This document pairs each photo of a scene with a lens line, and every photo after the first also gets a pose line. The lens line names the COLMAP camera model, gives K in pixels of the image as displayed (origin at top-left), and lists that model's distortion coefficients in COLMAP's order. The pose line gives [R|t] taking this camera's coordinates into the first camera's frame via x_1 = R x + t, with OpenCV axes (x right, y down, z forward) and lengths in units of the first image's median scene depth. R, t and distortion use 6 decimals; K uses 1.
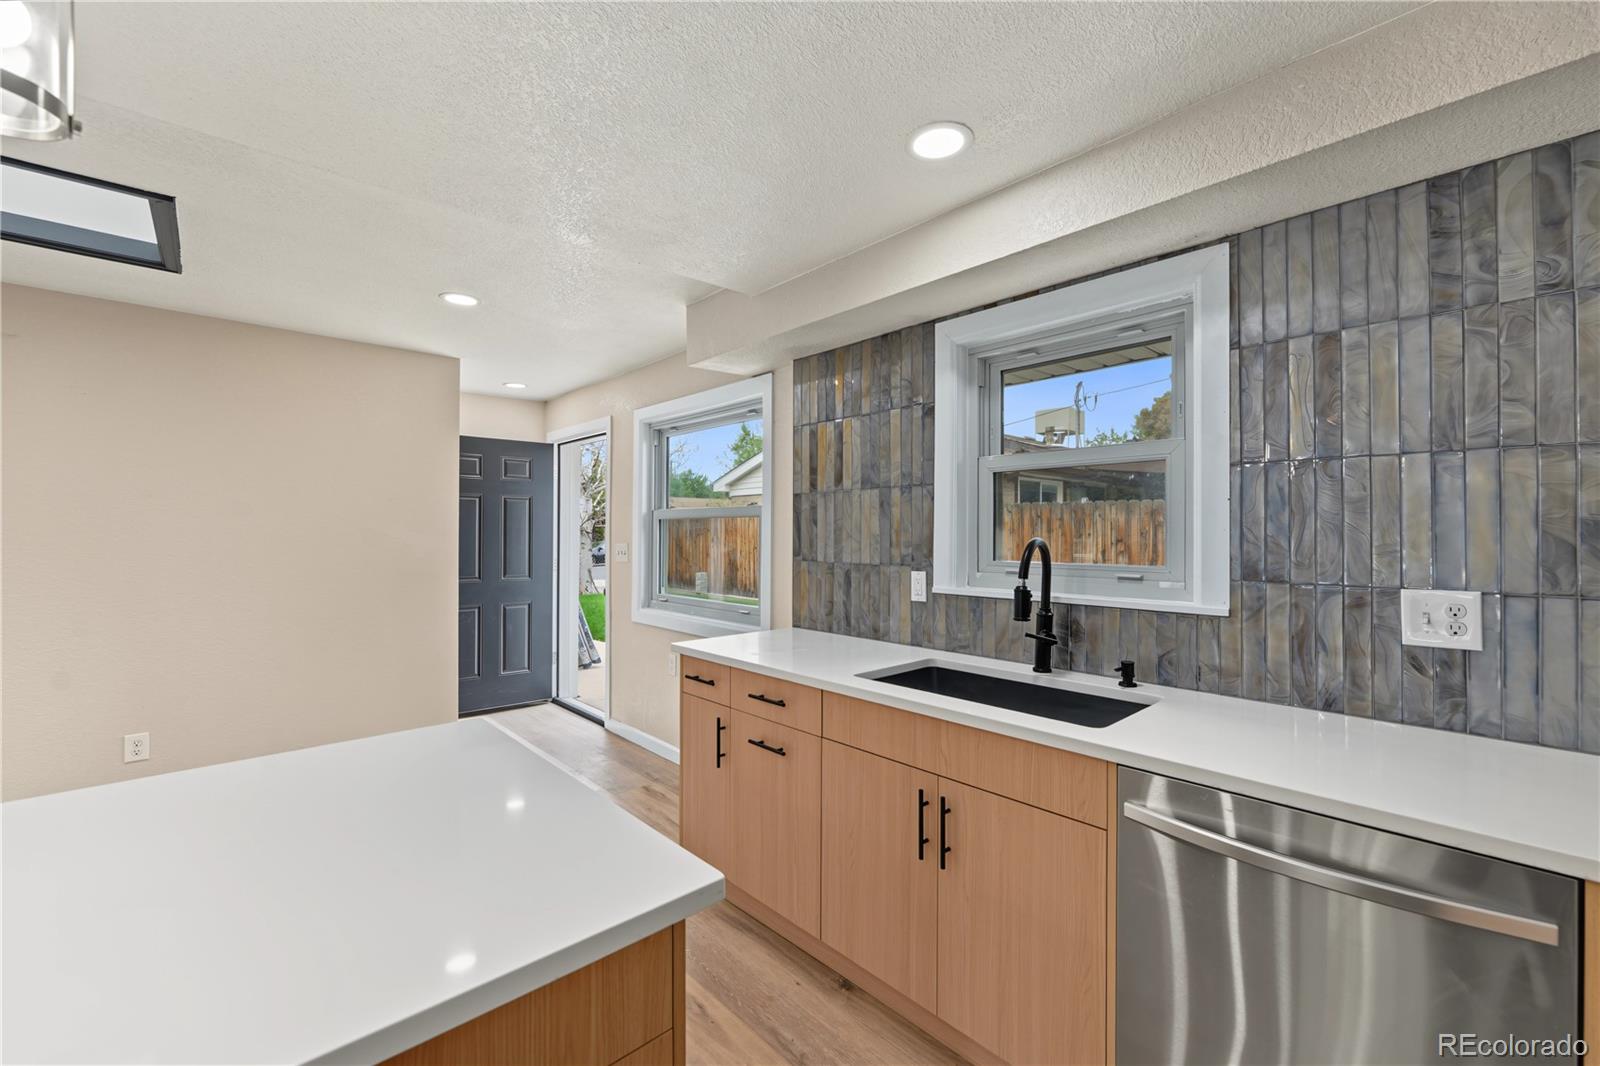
lens RADIAL K [[643.3, 0, 810.1], [0, 643.3, 532.4], [0, 0, 1]] dist [-0.003174, 0.000868]
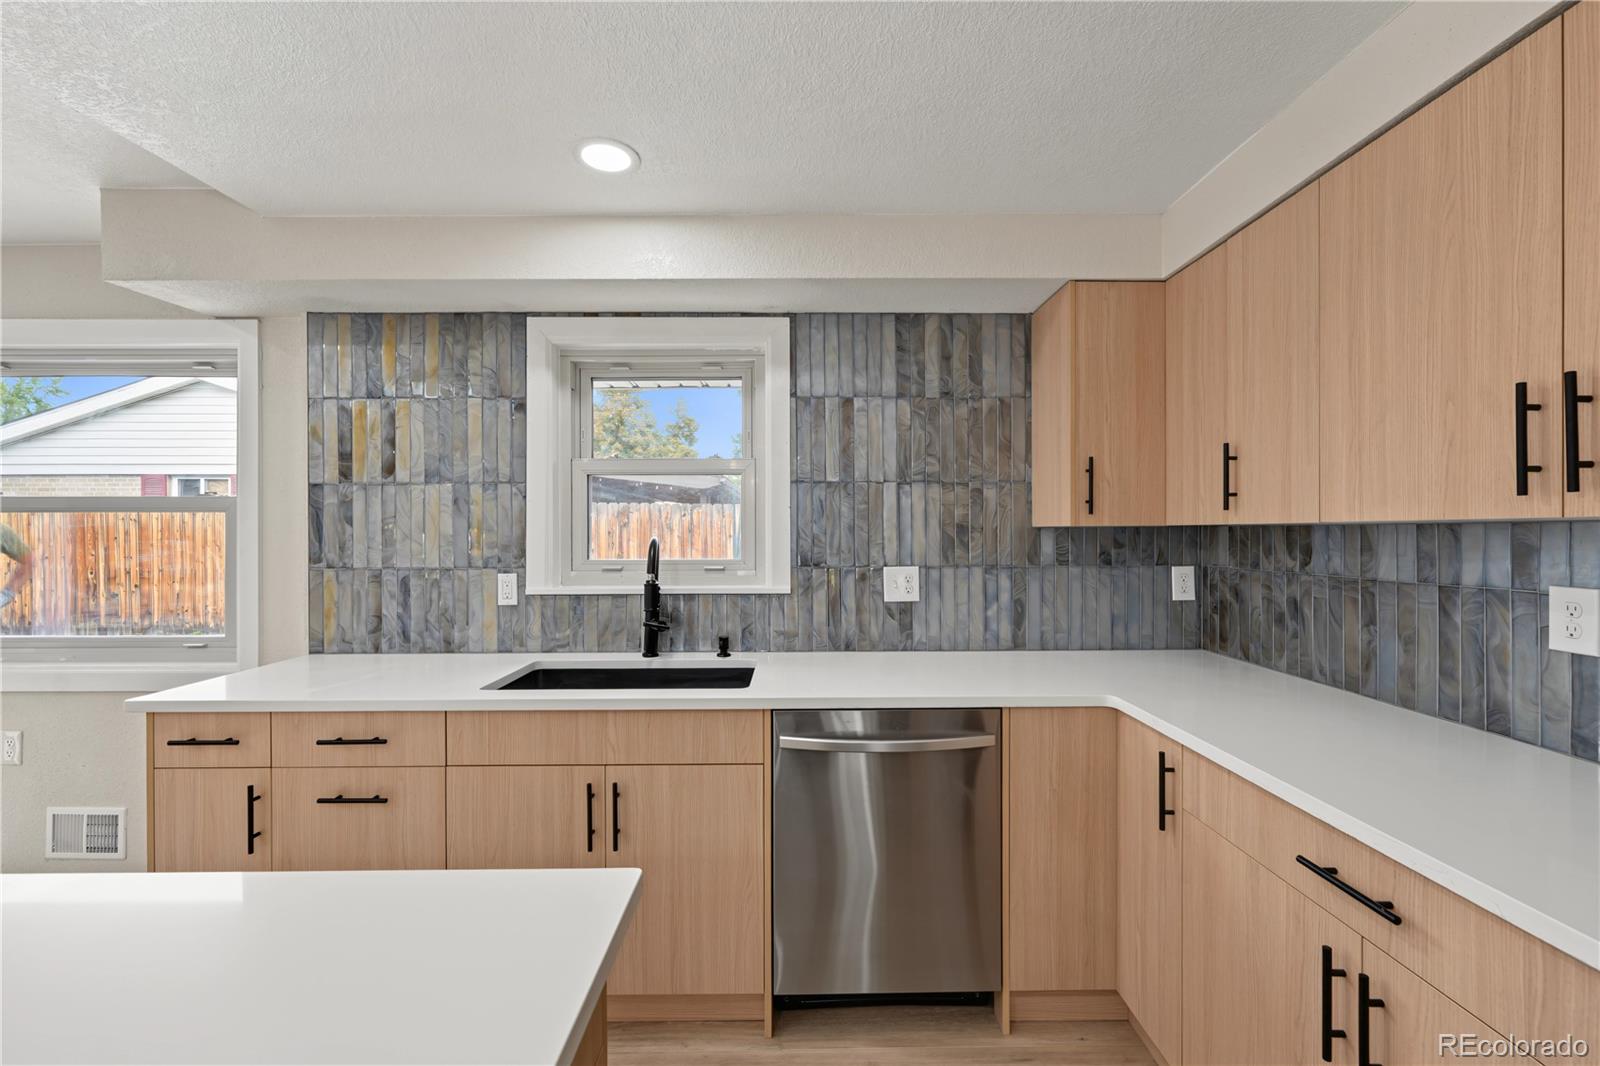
lens RADIAL K [[643.3, 0, 797.3], [0, 643.3, 537.0], [0, 0, 1]] dist [-0.003174, 0.000868]
pose [[0.682350, -0.007185, 0.730991, -0.240039], [0.002899, 0.999970, 0.007123, 0.001124], [-0.731020, -0.002741, 0.682350, 0.043136]]
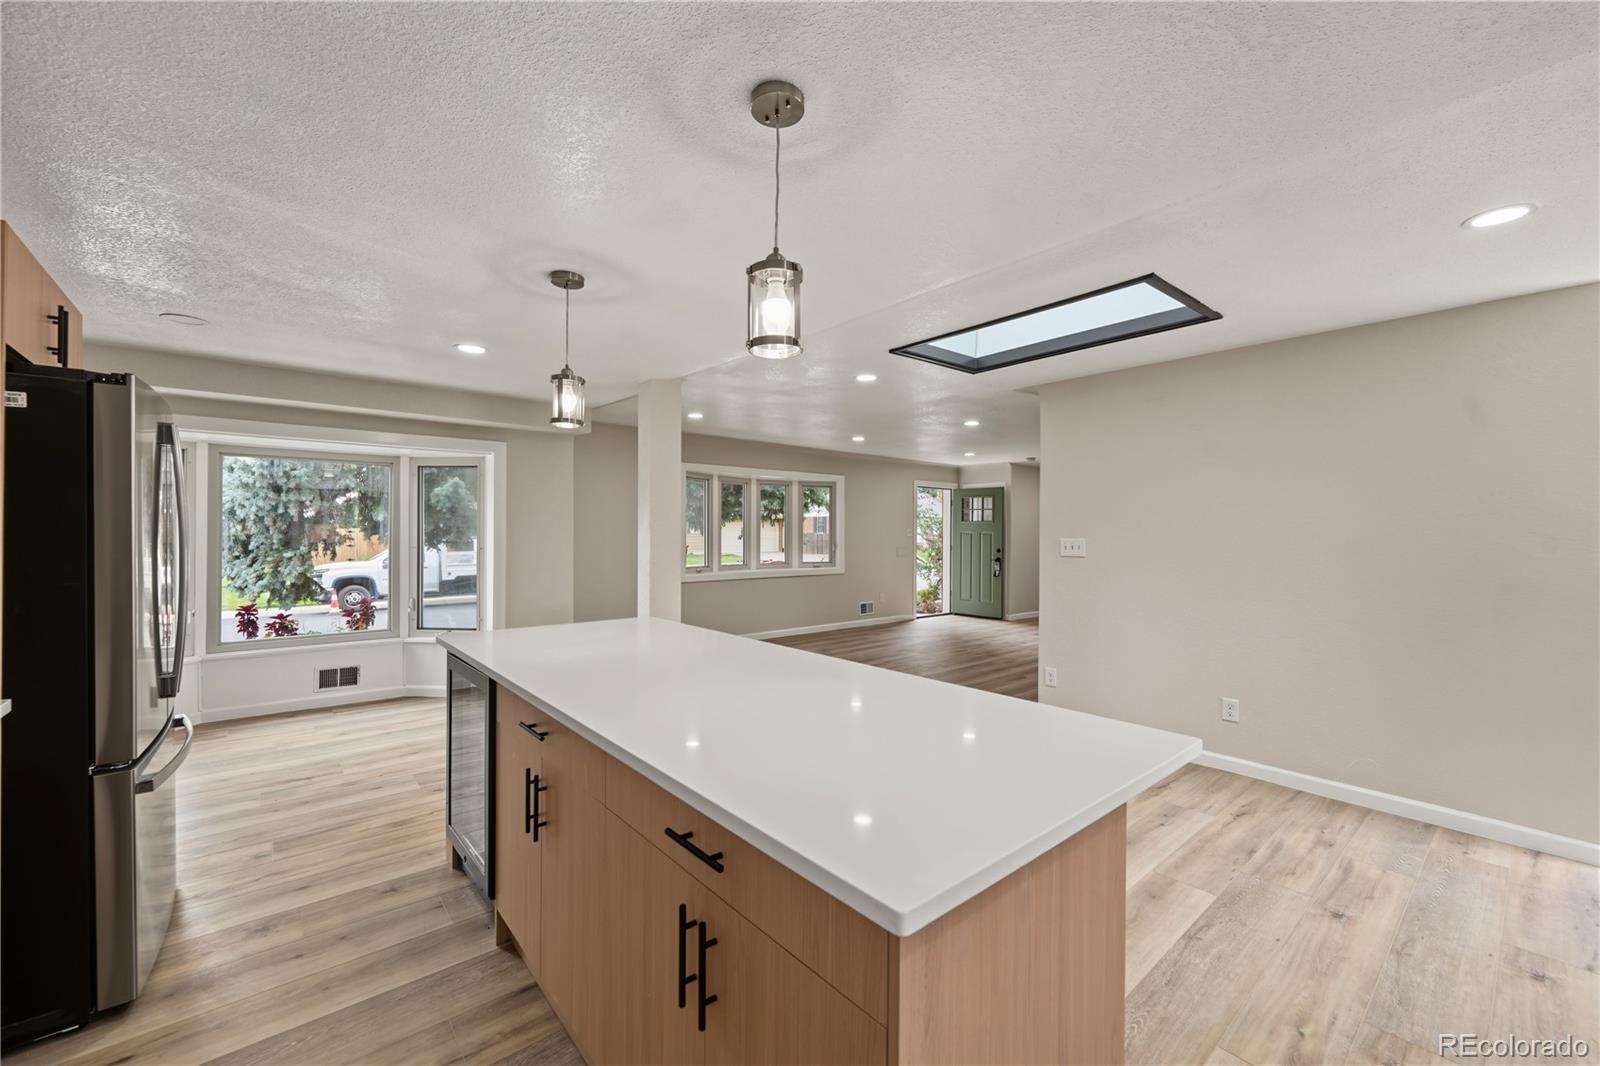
lens RADIAL K [[643.3, 0, 808.1], [0, 643.3, 531.8], [0, 0, 1]] dist [-0.003174, 0.000868]
pose [[-0.053226, -0.001310, -0.998582, 0.269762], [-0.004710, 0.999988, -0.001061, -0.000382], [0.998571, 0.004647, -0.053231, 0.313350]]
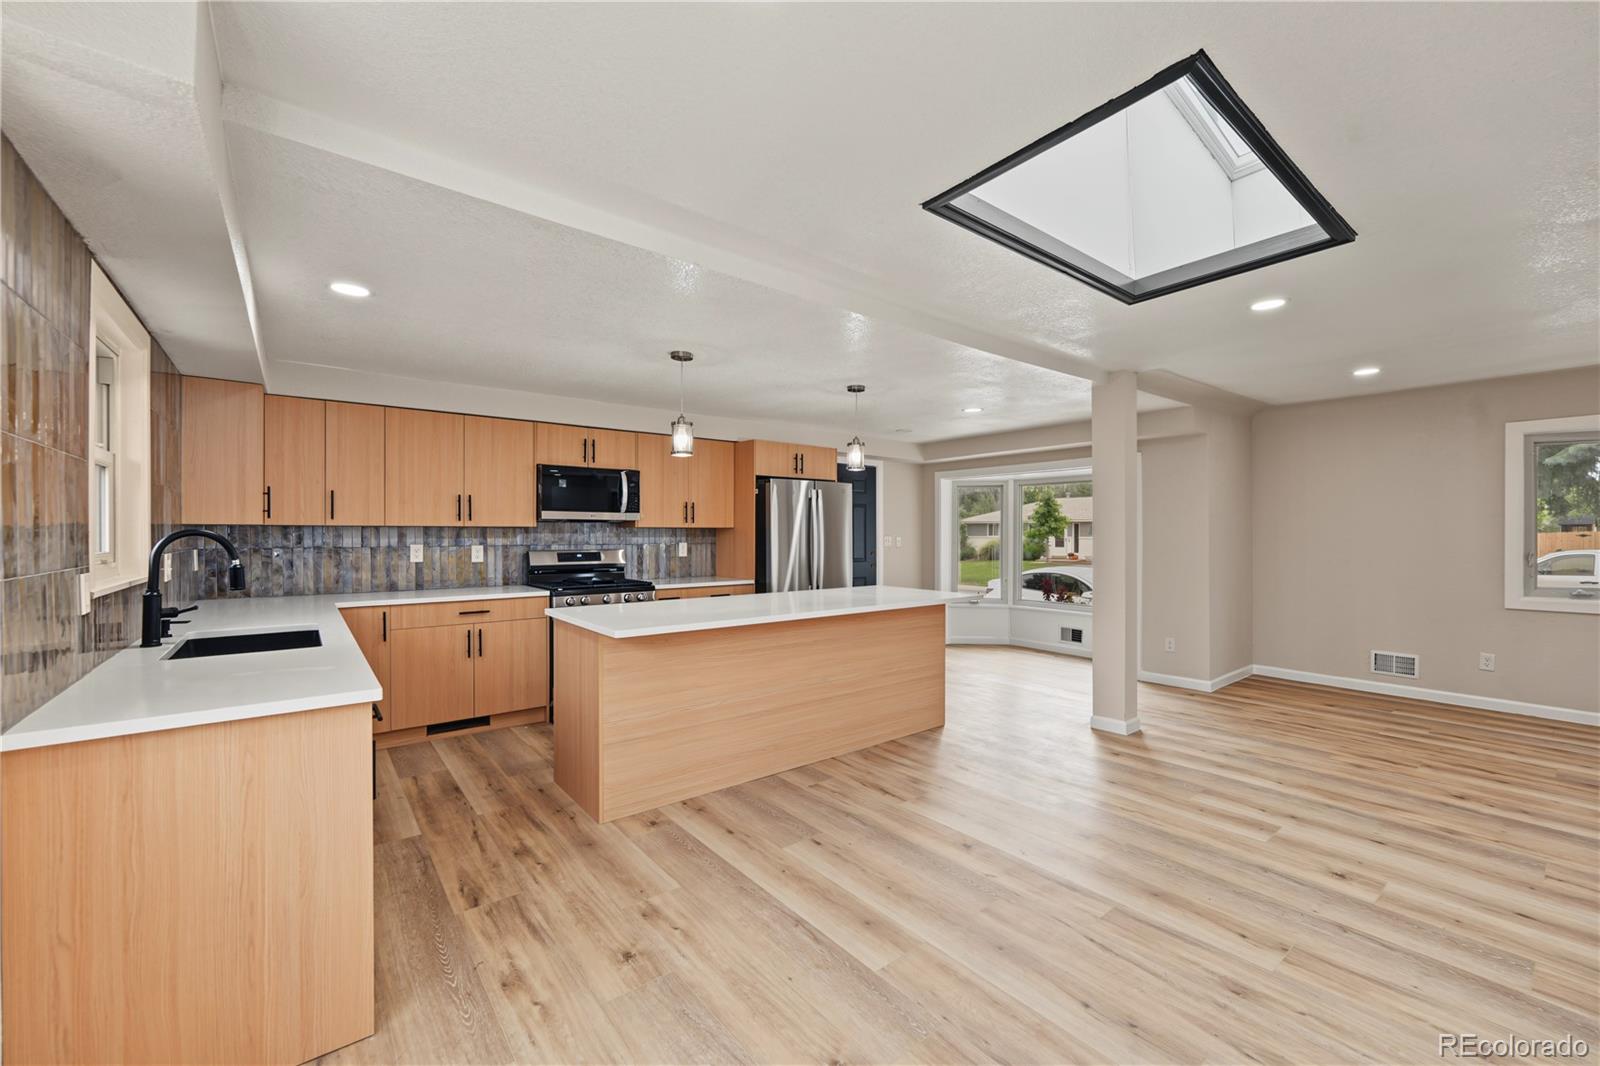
lens RADIAL K [[643.3, 0, 805.4], [0, 643.3, 535.5], [0, 0, 1]] dist [-0.003174, 0.000868]
pose [[-0.995975, -0.002458, 0.089598, -0.759018], [-0.002131, 0.999991, 0.003744, 0.011038], [-0.089607, 0.003538, -0.995971, 1.727821]]
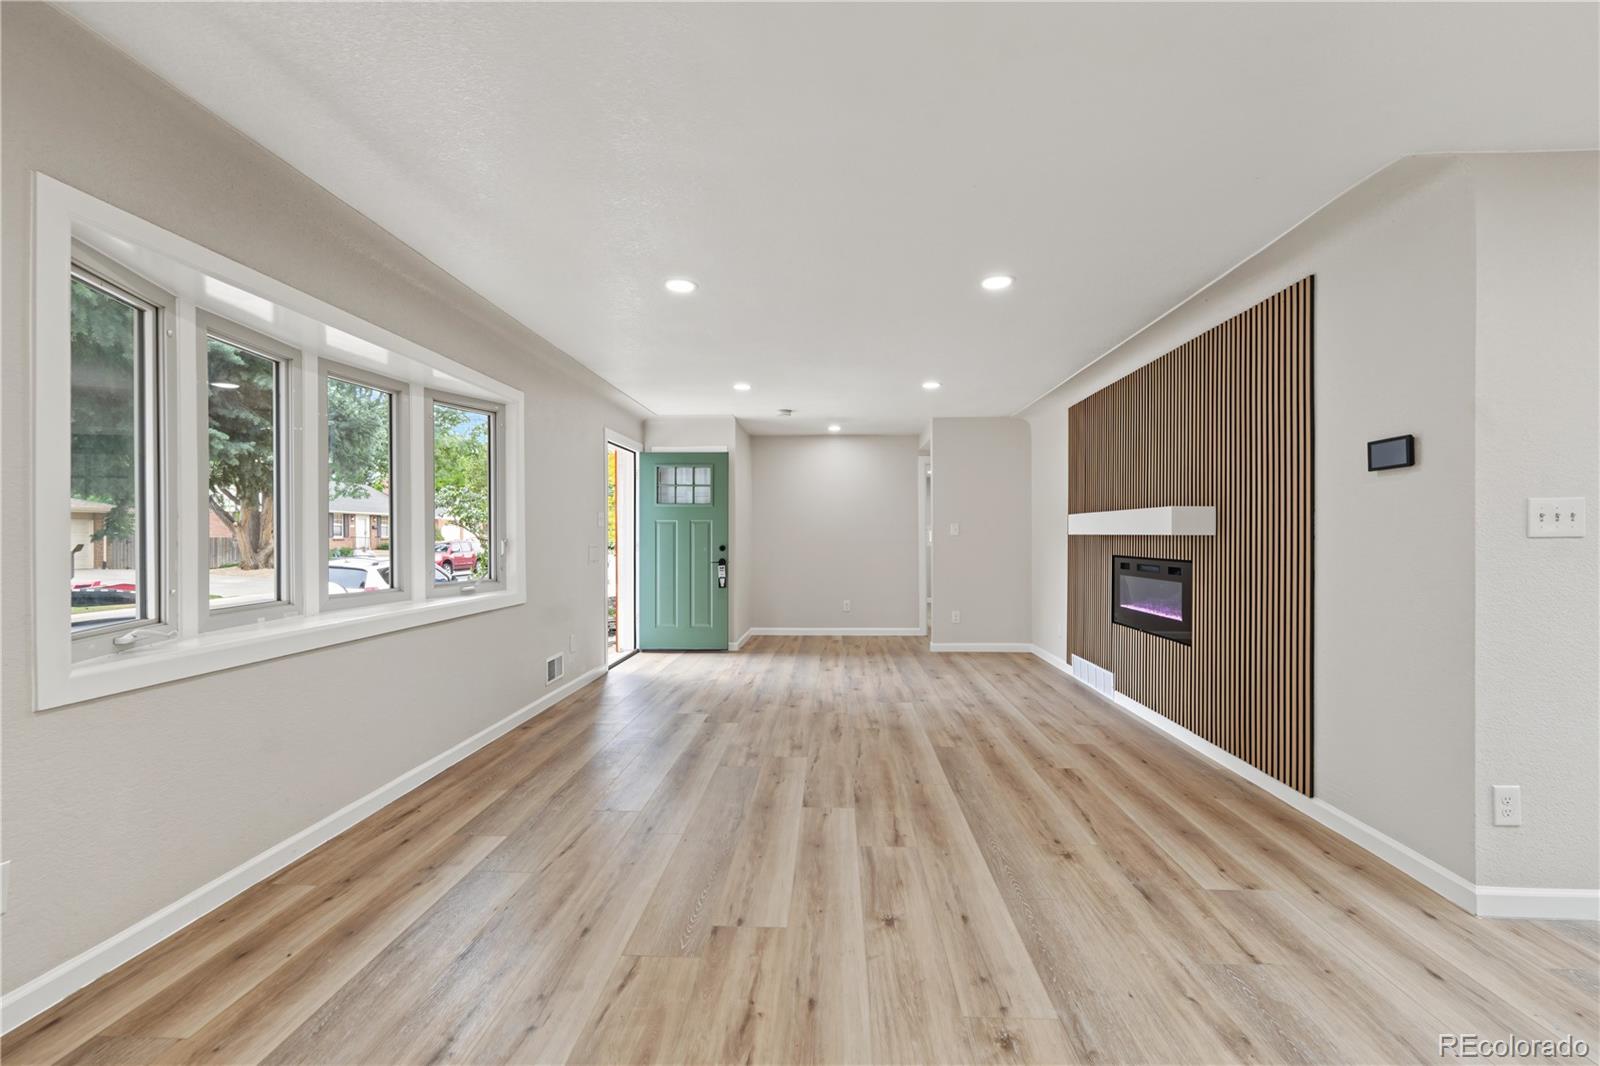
lens RADIAL K [[649.5, 0, 813.3], [0, 649.5, 534.8], [0, 0, 1]] dist [-0.006039, 0.000325]
pose [[0.693528, -0.003344, -0.720422, -1.680677], [0.004375, 0.999990, -0.000430, 0.058297], [0.720416, -0.002853, 0.693536, -0.333701]]
